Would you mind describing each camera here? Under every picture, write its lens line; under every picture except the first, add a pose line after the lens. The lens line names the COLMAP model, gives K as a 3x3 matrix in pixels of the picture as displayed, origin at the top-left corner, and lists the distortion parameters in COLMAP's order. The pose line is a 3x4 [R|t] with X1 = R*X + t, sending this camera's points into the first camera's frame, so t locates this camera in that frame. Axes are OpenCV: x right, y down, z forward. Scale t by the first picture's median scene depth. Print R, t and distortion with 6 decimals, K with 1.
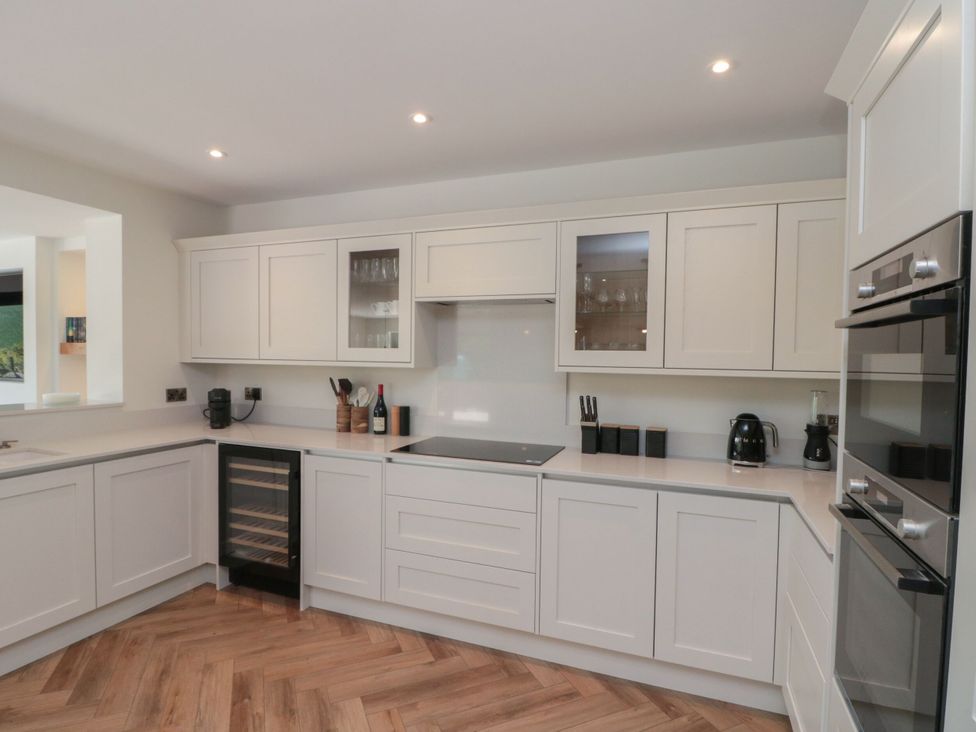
lens RADIAL K [[518.8, 0, 488.7], [0, 518.8, 371.2], [0, 0, 1]] dist [-0.001111, -0.013410]
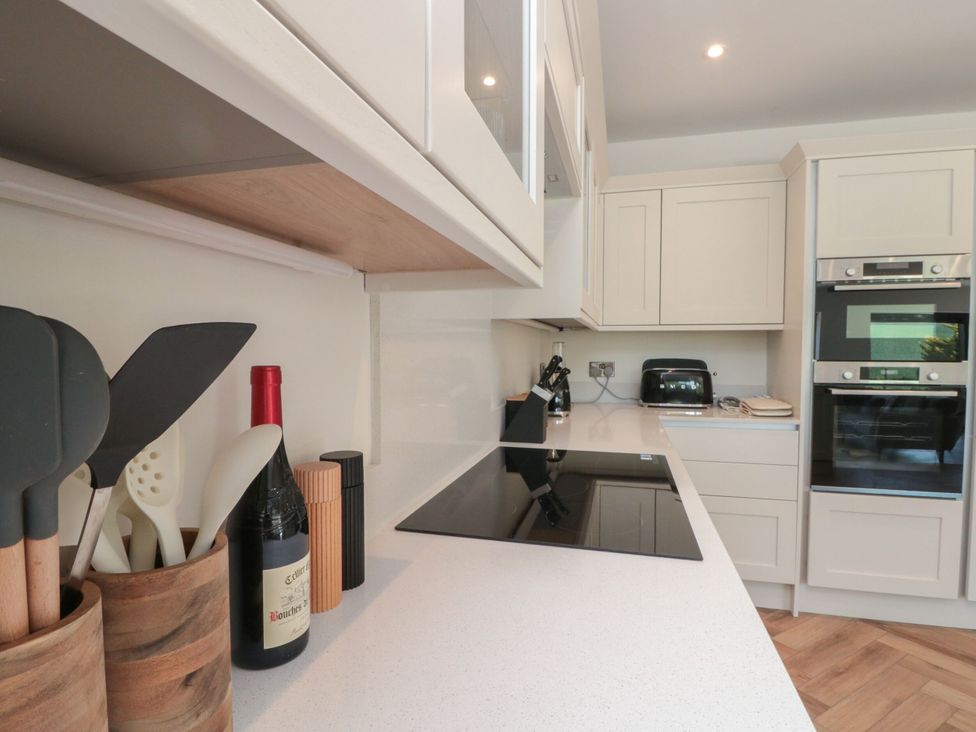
lens RADIAL K [[518.8, 0, 488.7], [0, 518.8, 371.2], [0, 0, 1]] dist [-0.001111, -0.013410]
pose [[-0.117347, -0.058355, 0.991375, -0.440233], [0.027721, 0.997691, 0.062008, 0.022408], [-0.992704, 0.034758, -0.115459, 1.090629]]
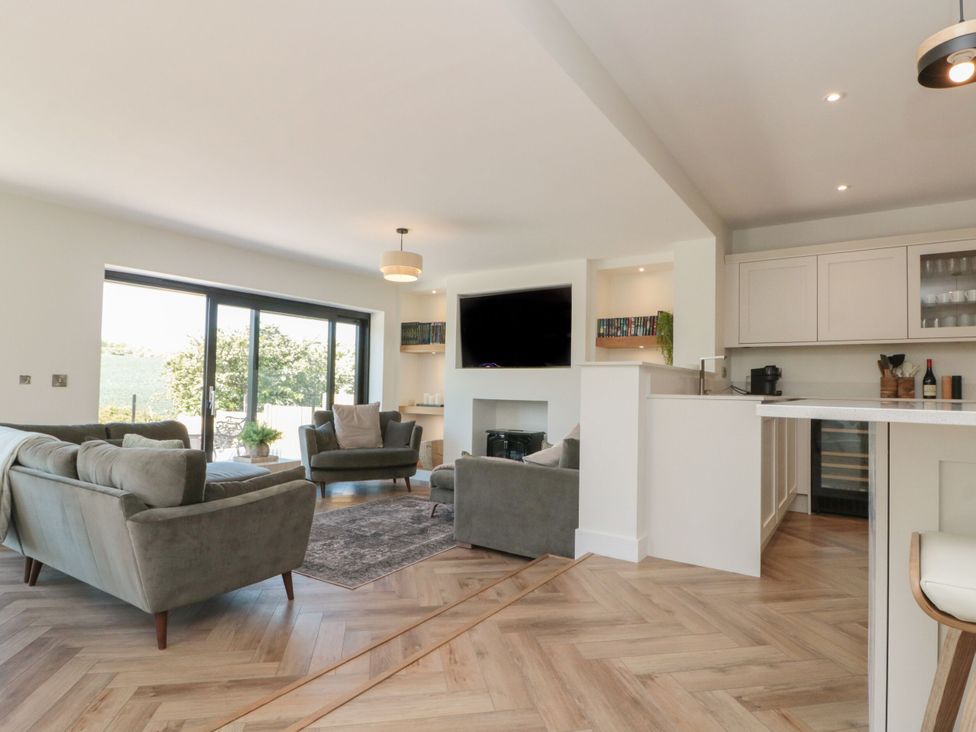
lens RADIAL K [[539.4, 0, 491.1], [0, 539.4, 371.9], [0, 0, 1]] dist [-0.002602, -0.001668]
pose [[0.976139, -0.004060, -0.217110, -1.109074], [-0.010220, 0.997858, -0.064610, 0.175537], [0.216907, 0.065287, 0.974007, -0.579683]]
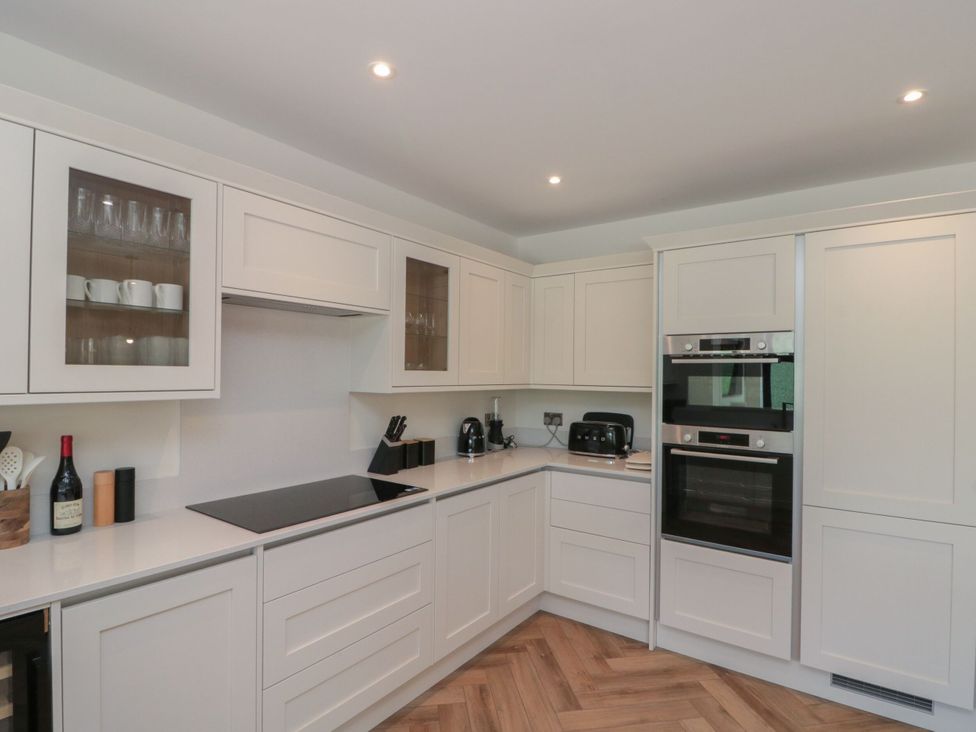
lens RADIAL K [[518.8, 0, 488.7], [0, 518.8, 371.2], [0, 0, 1]] dist [-0.001111, -0.013410]
pose [[0.250074, -0.007387, 0.968198, -0.682874], [0.022375, 0.999748, 0.001848, -0.033658], [-0.967968, 0.021201, 0.250177, 0.541740]]
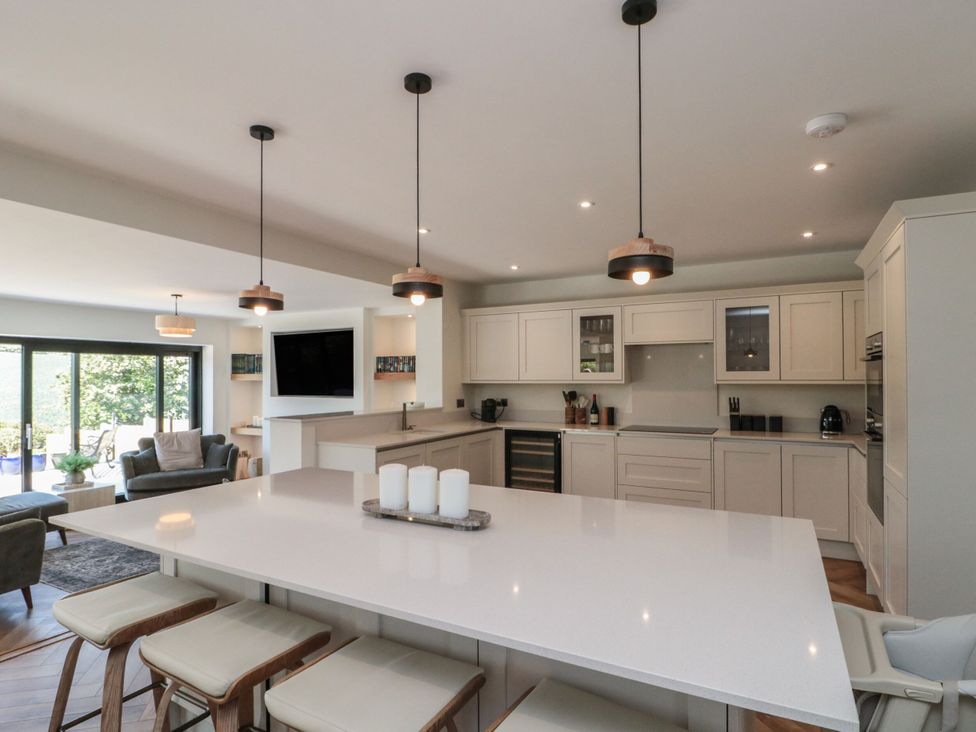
lens RADIAL K [[531.6, 0, 490.7], [0, 531.6, 368.7], [0, 0, 1]] dist [0.001475, -0.012395]
pose [[0.992047, -0.021011, -0.124103, -0.372856], [0.015045, 0.998695, -0.048811, 0.025116], [0.124966, 0.046555, 0.991068, -0.830365]]
